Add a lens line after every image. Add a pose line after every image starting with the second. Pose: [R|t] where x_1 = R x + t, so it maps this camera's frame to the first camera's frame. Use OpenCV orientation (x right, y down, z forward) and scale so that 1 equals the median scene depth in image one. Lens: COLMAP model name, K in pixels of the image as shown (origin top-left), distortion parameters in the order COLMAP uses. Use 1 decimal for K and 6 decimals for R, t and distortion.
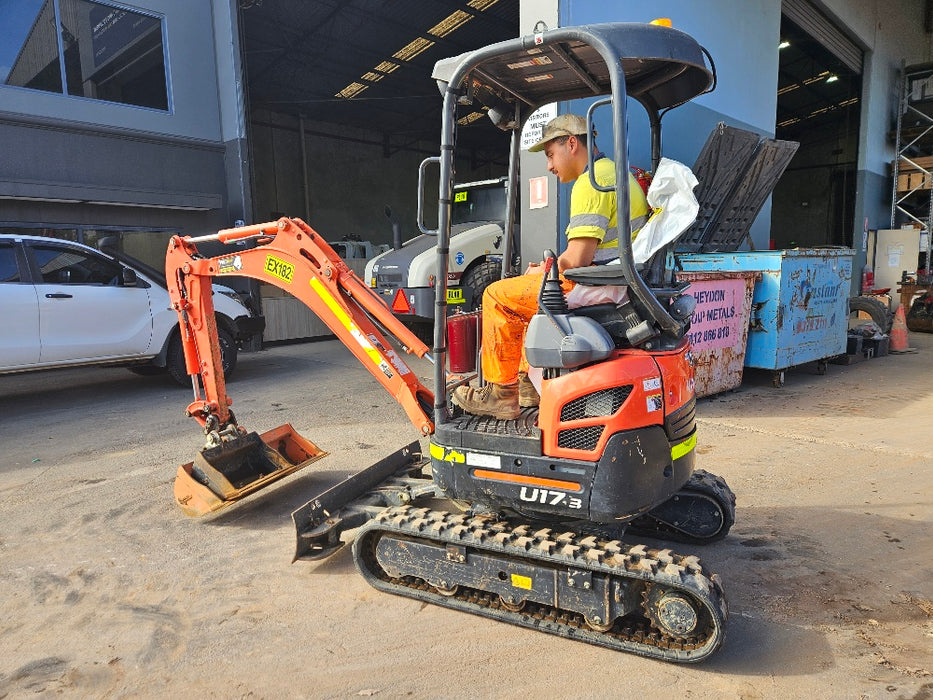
lens RADIAL K [[613.6, 0, 456.6], [0, 613.6, 351.7], [0, 0, 1]] dist [0.075966, -0.057734]
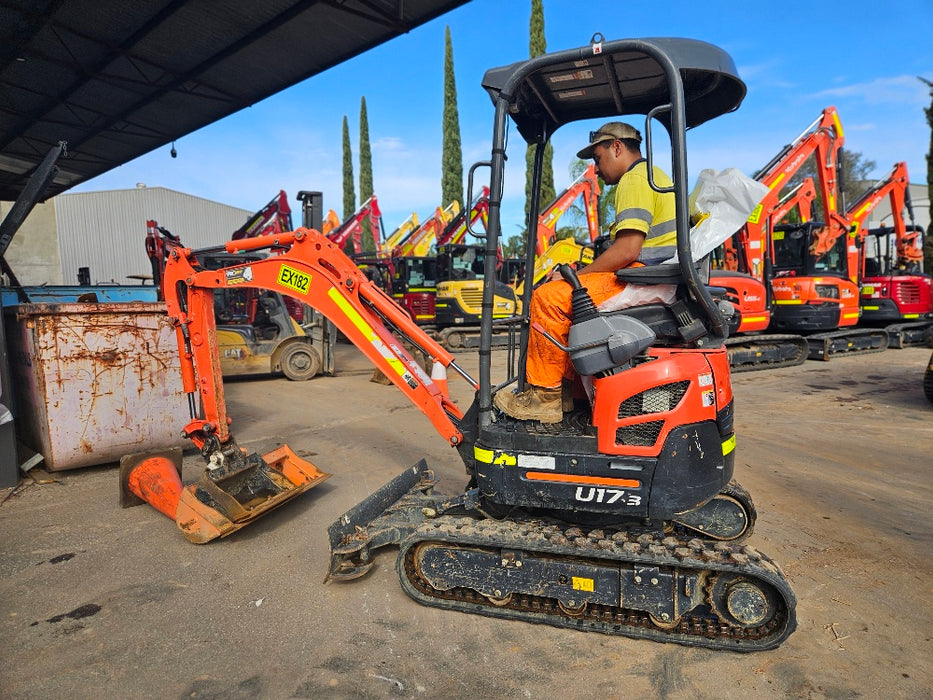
lens RADIAL K [[633.9, 0, 462.4], [0, 633.9, 351.6], [0, 0, 1]] dist [0.075487, -0.068071]
pose [[-0.009817, -0.064923, 0.997842, -1.275669], [0.161932, 0.984615, 0.065655, -0.094201], [-0.986753, 0.162227, 0.000847, 1.174225]]
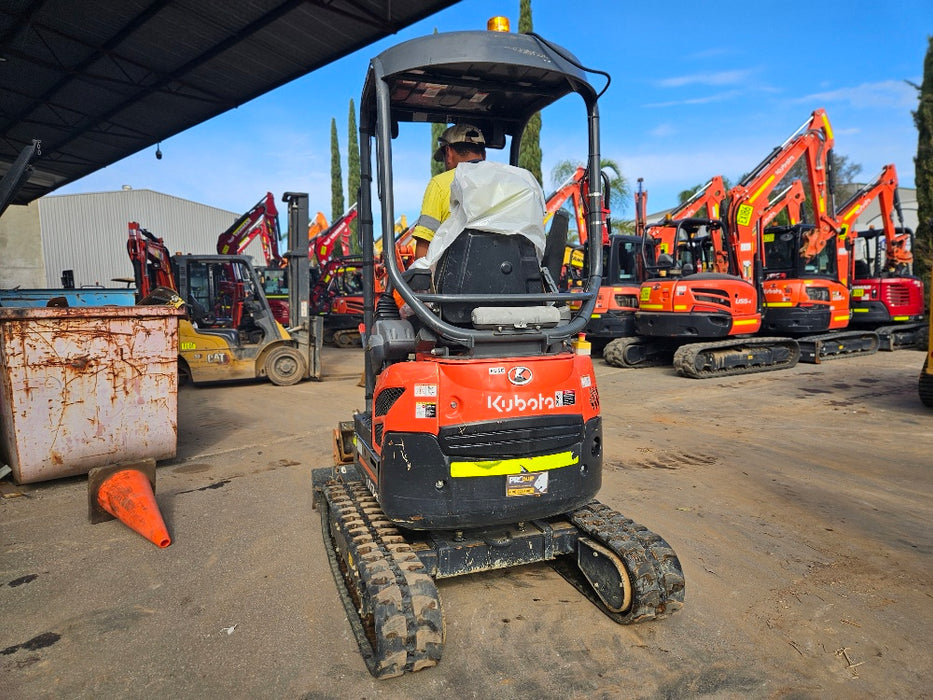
lens RADIAL K [[633.8, 0, 462.2], [0, 633.8, 347.9], [0, 0, 1]] dist [0.074479, -0.065430]
pose [[-0.025927, -0.055278, 0.998134, -1.213380], [0.163666, 0.984763, 0.058789, -0.097116], [-0.986175, 0.164885, -0.016484, 1.169118]]
